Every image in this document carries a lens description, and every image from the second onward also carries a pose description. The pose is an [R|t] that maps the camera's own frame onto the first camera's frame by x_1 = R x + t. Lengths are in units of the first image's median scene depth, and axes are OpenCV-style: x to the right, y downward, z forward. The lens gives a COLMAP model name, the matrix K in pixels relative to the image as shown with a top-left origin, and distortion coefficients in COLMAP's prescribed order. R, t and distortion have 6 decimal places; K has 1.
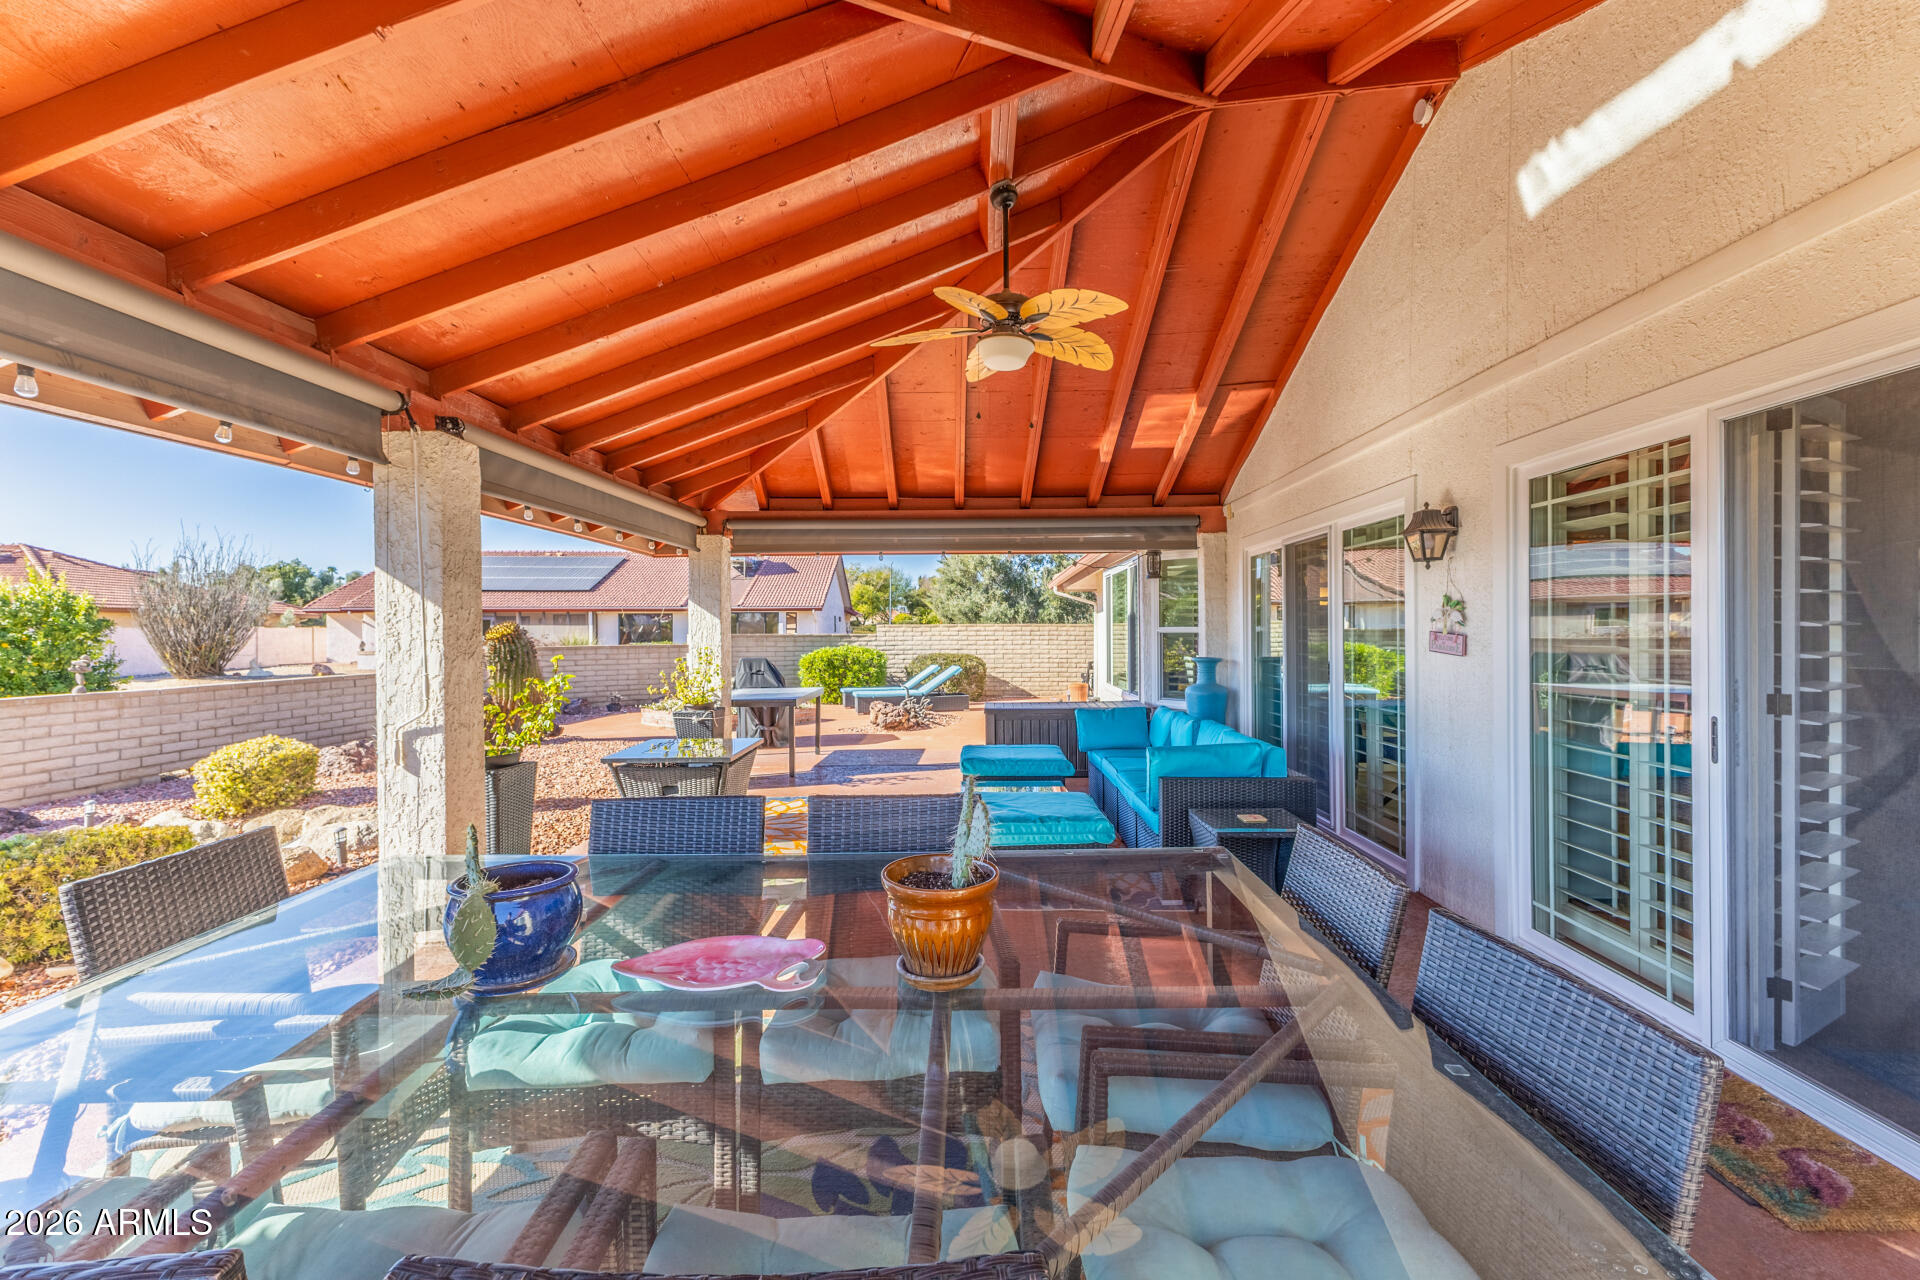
lens RADIAL K [[836.2, 0, 960.0], [0, 836.2, 640.0], [0, 0, 1]] dist [0.000998, -0.000048]
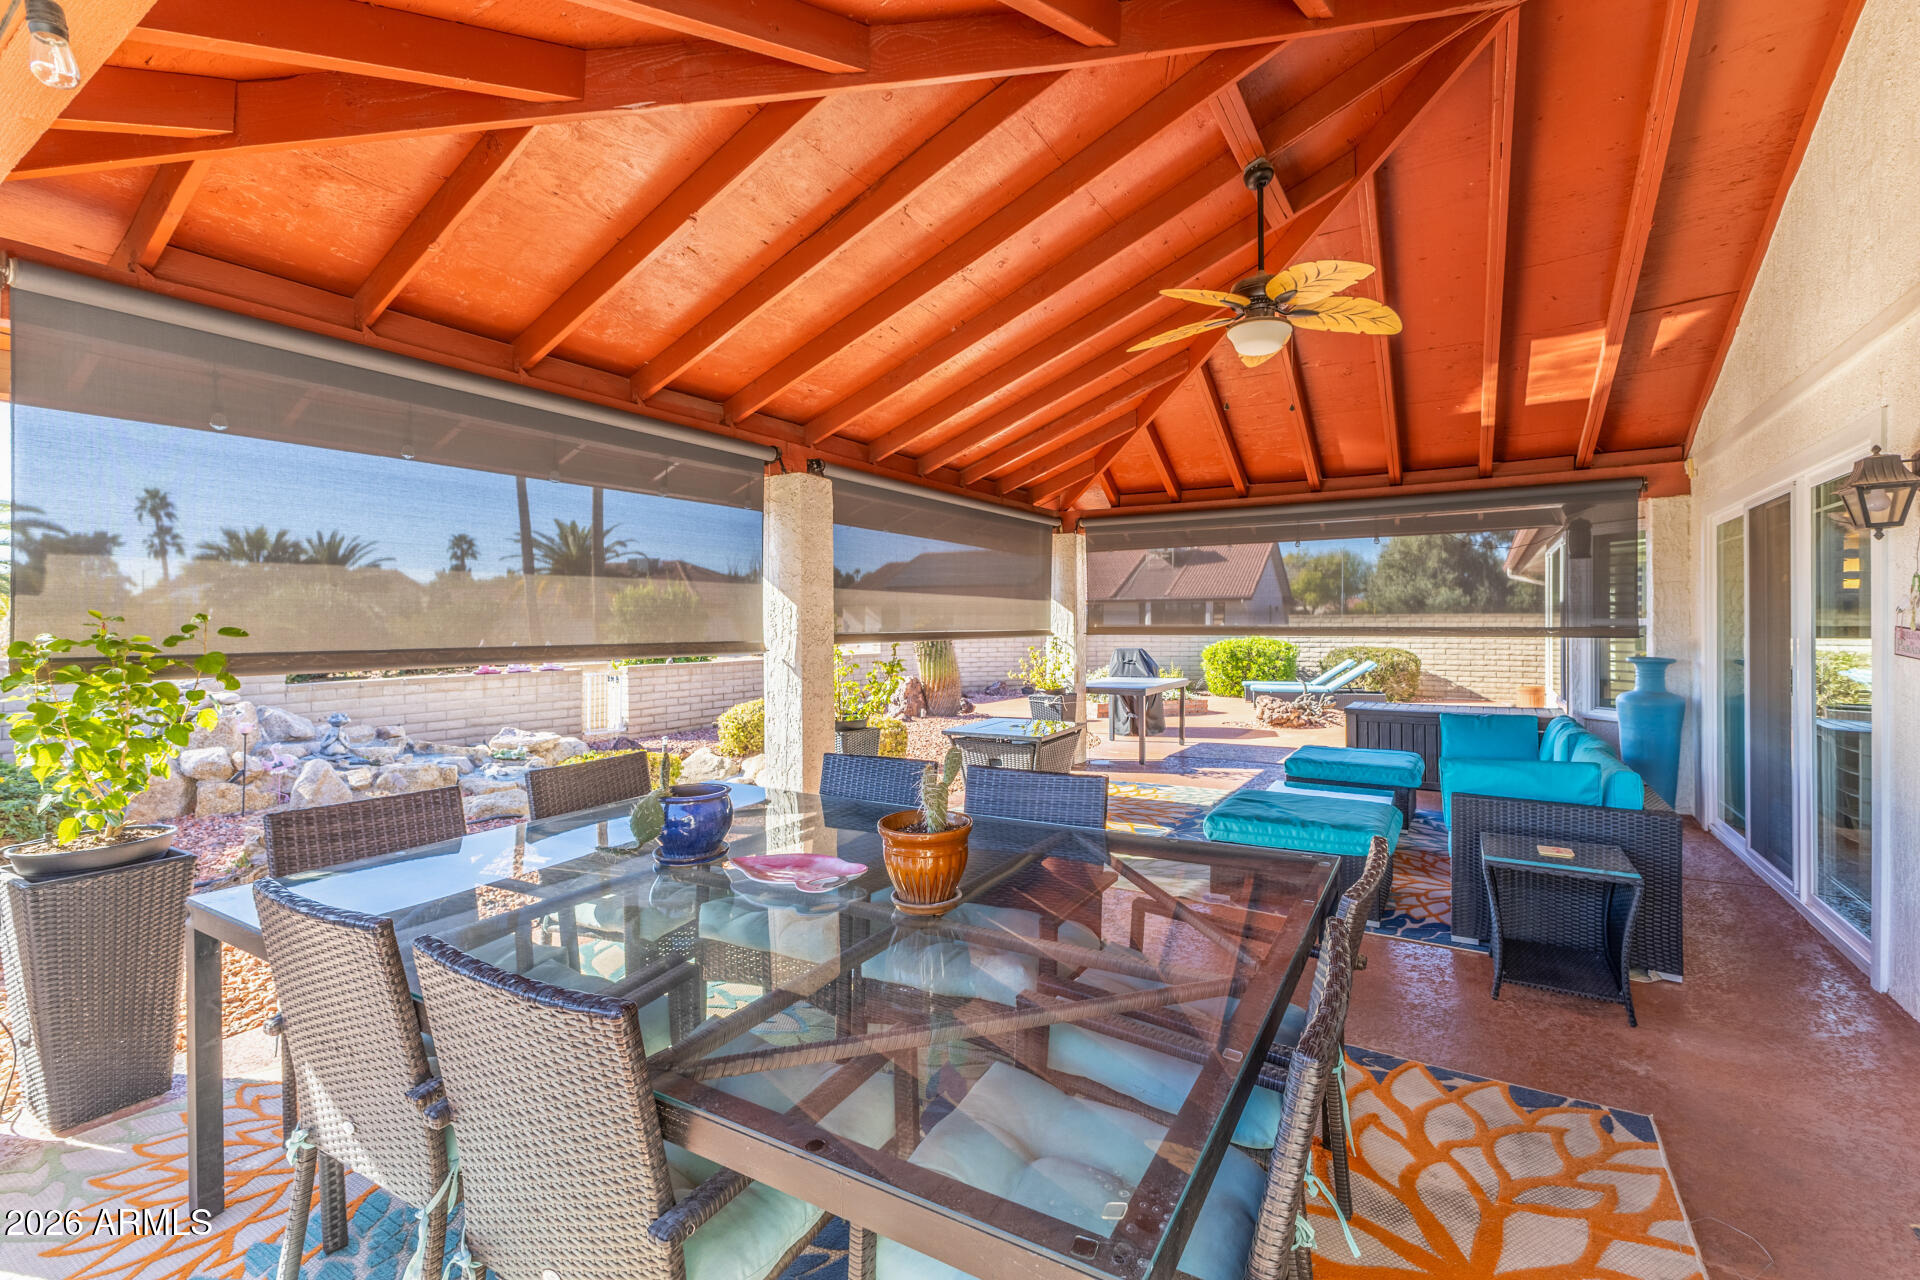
lens RADIAL K [[848.7, 0, 960.1], [0, 848.7, 630.6], [0, 0, 1]] dist [0.001265, 0.000172]
pose [[0.857756, 0.007399, -0.514003, 0.149912], [-0.006815, 0.999972, 0.003023, -0.002161], [0.514011, 0.000910, 0.857783, -0.012142]]
